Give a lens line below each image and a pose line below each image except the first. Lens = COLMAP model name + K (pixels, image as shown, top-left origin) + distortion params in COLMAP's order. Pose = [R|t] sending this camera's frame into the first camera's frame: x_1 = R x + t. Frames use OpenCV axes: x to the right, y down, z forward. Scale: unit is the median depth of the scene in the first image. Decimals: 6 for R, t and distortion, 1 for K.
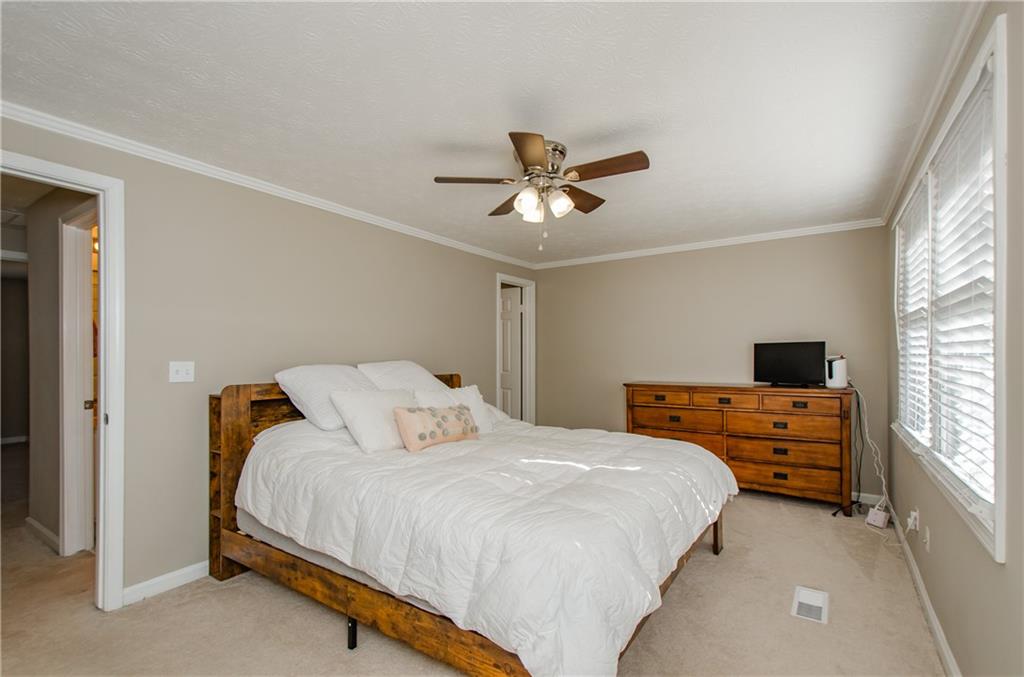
lens RADIAL K [[440.8, 0, 498.5], [0, 440.8, 344.1], [0, 0, 1]] dist [0.001343, -0.000687]
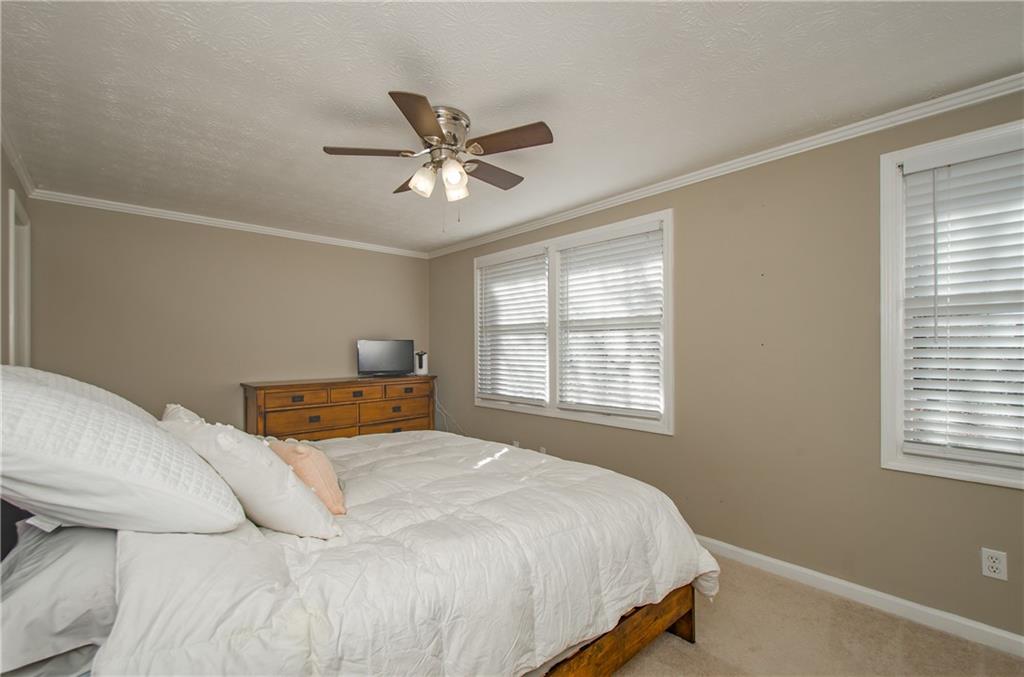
lens RADIAL K [[440.8, 0, 498.5], [0, 440.8, 344.1], [0, 0, 1]] dist [0.001343, -0.000687]
pose [[0.268425, 0.013872, 0.963201, -0.426828], [-0.011477, 0.999871, -0.011202, 0.018302], [-0.963232, -0.008047, 0.268549, 0.408897]]
